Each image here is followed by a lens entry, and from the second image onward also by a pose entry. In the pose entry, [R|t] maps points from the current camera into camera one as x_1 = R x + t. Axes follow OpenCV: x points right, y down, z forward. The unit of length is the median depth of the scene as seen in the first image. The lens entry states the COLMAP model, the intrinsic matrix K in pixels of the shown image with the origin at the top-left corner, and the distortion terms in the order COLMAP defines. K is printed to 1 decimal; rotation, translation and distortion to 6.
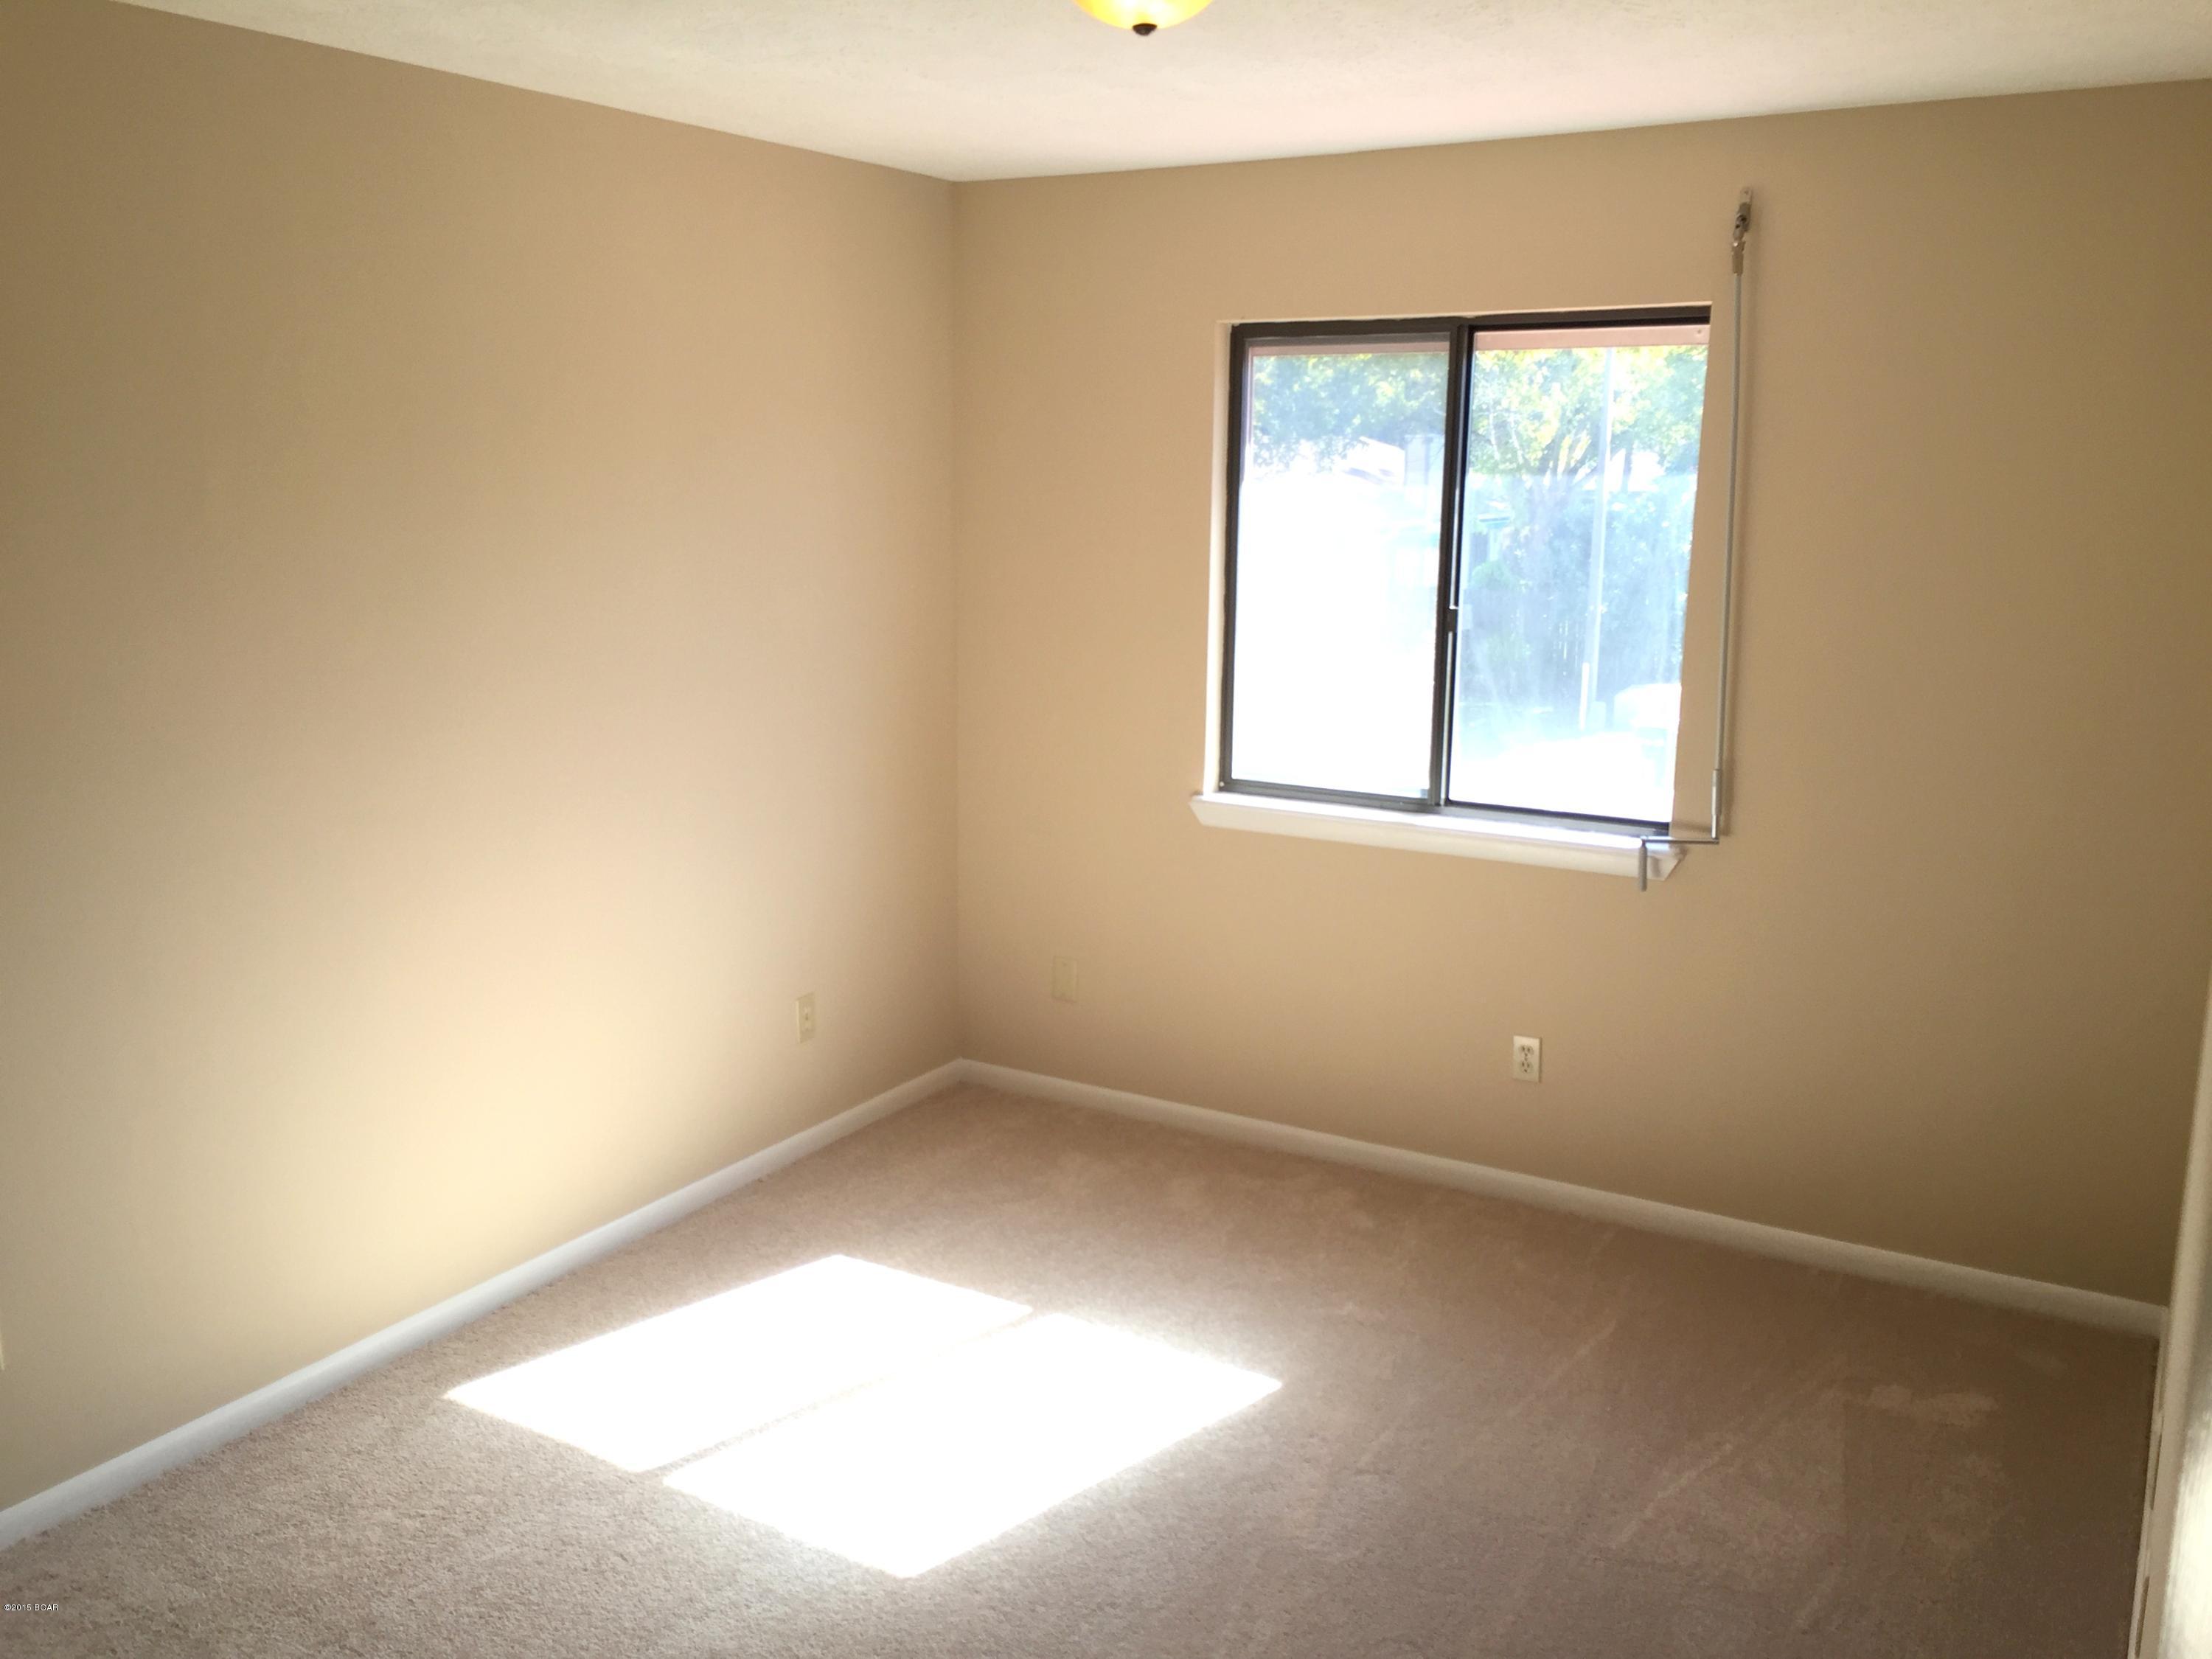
lens RADIAL K [[1911.5, 0, 1106.0], [0, 1911.5, 829.5], [0, 0, 1]] dist [0.078251, -0.087034]
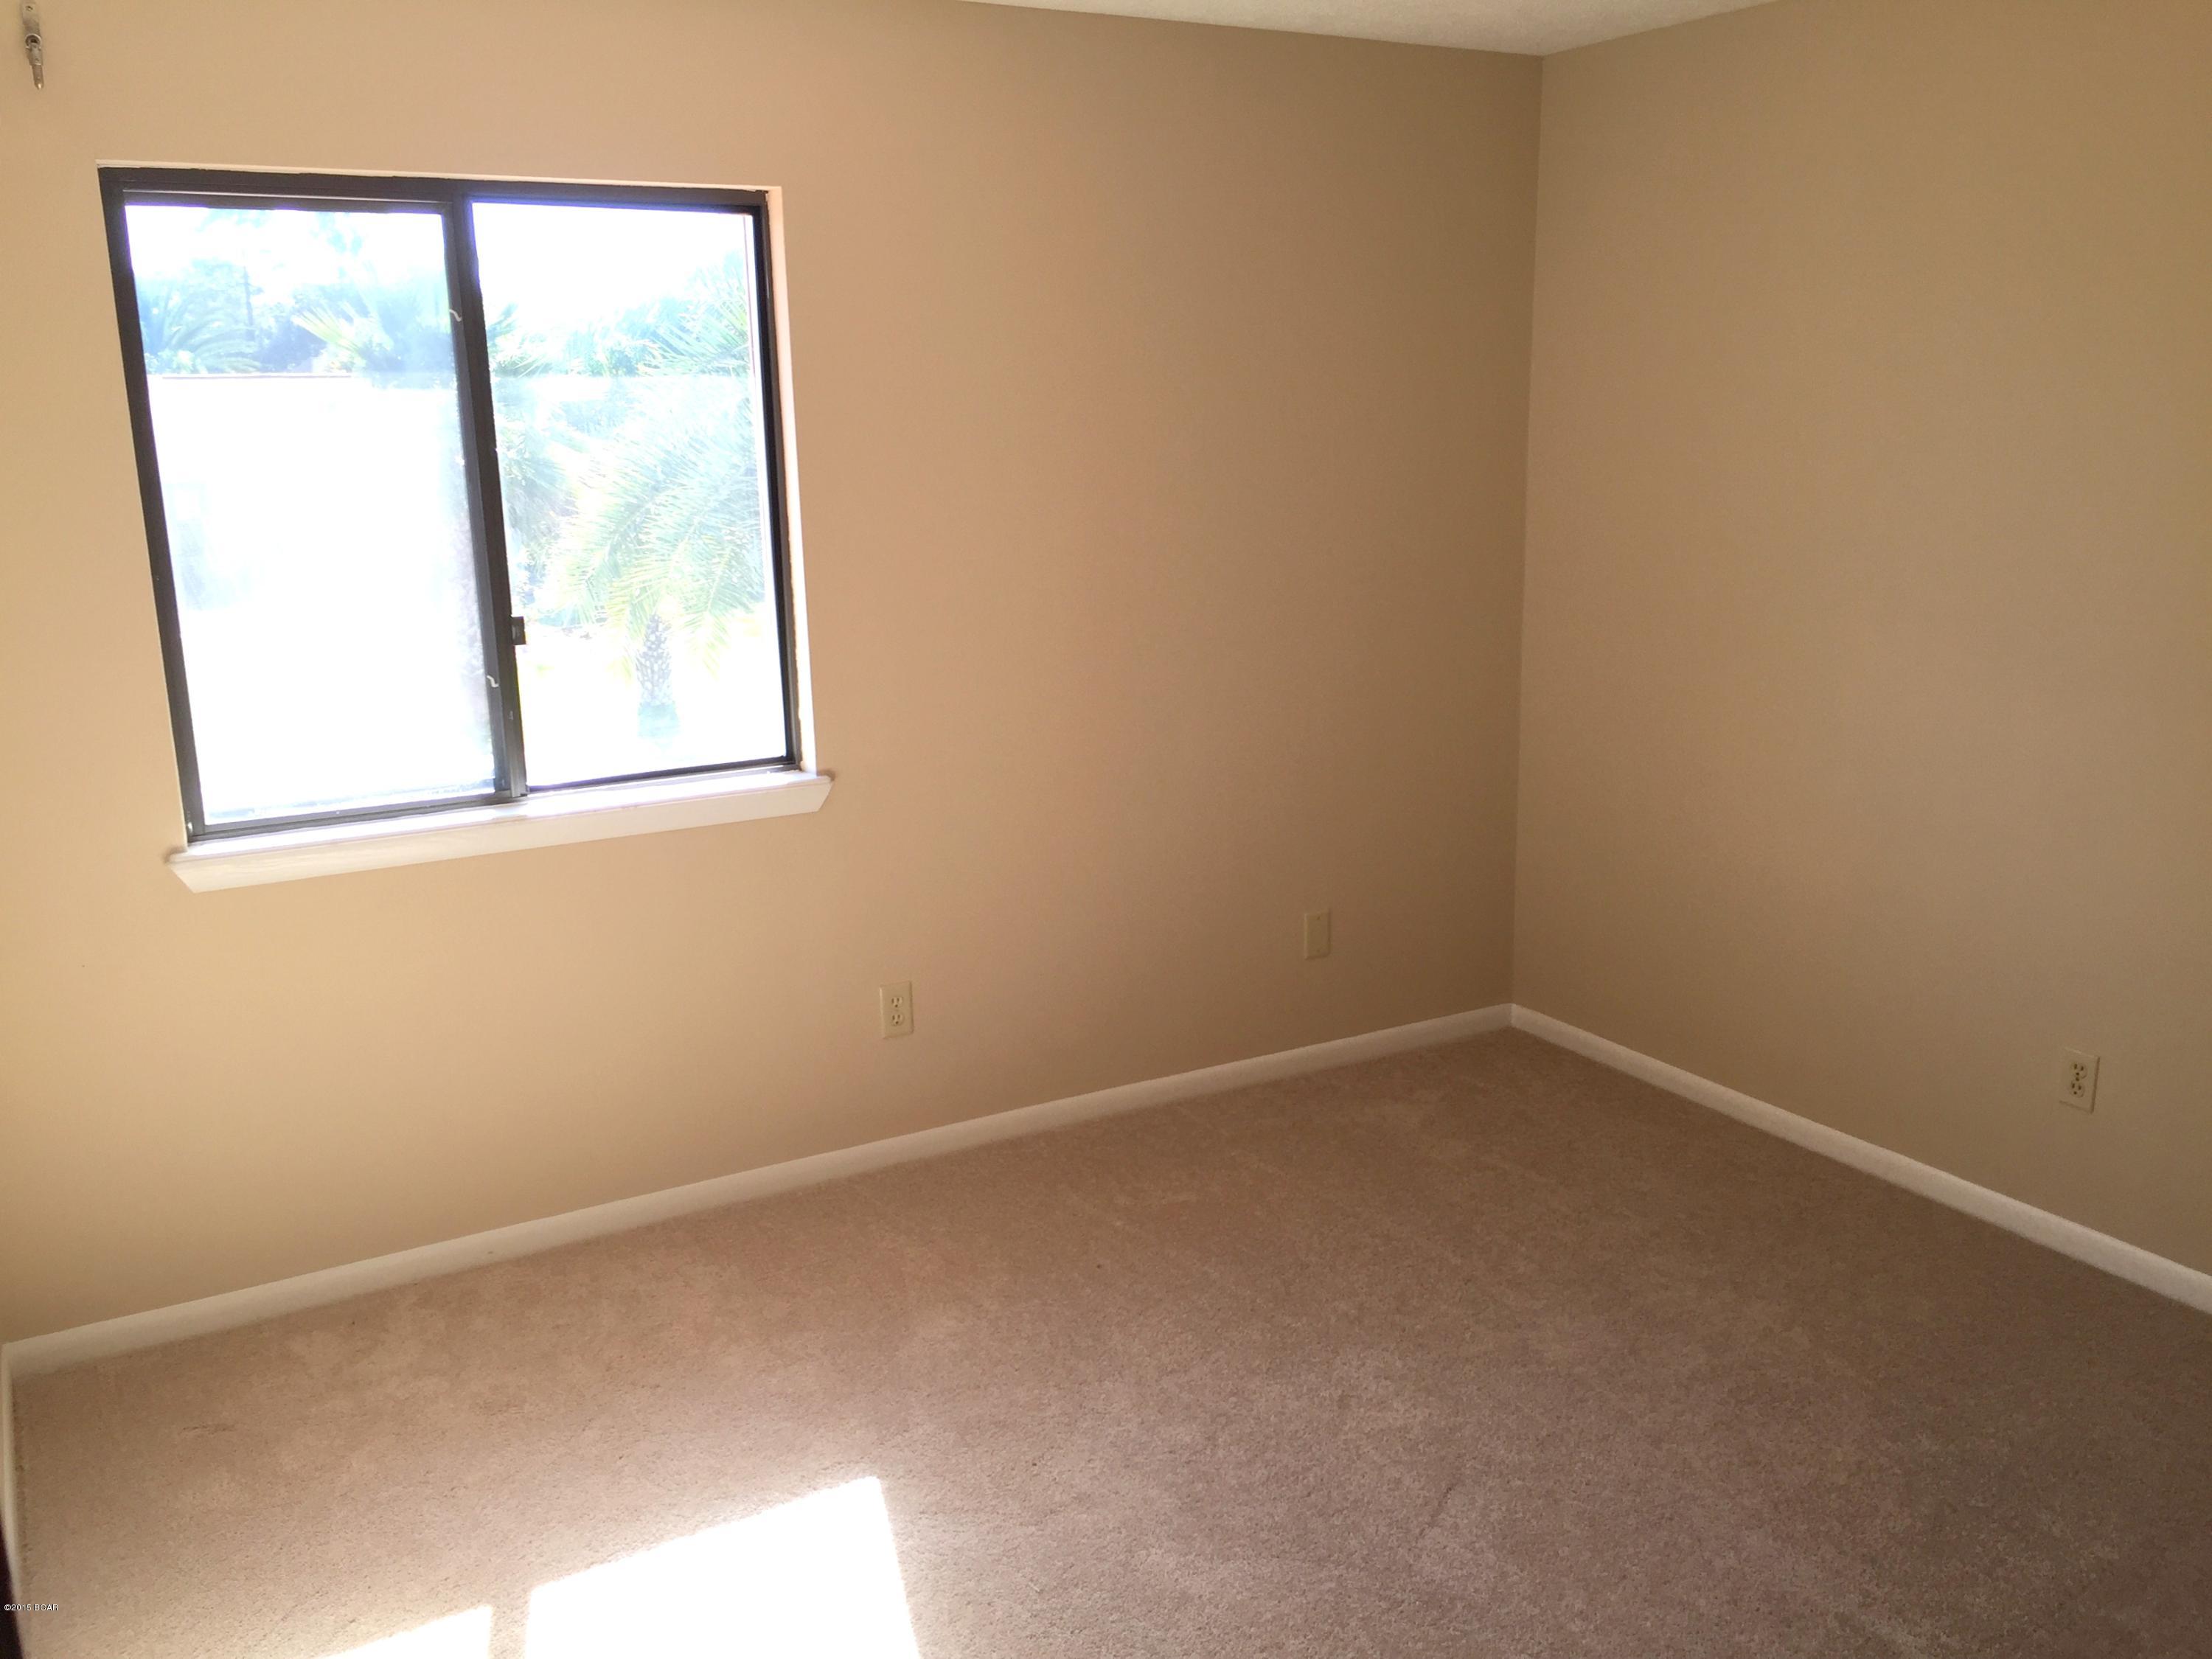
lens RADIAL K [[1911.5, 0, 1106.0], [0, 1911.5, 829.5], [0, 0, 1]] dist [0.078251, -0.087034]
pose [[0.472546, -0.208519, 0.856283, -0.411226], [0.203129, 0.971216, 0.124409, -0.047921], [-0.857578, 0.115147, 0.501300, 0.383997]]
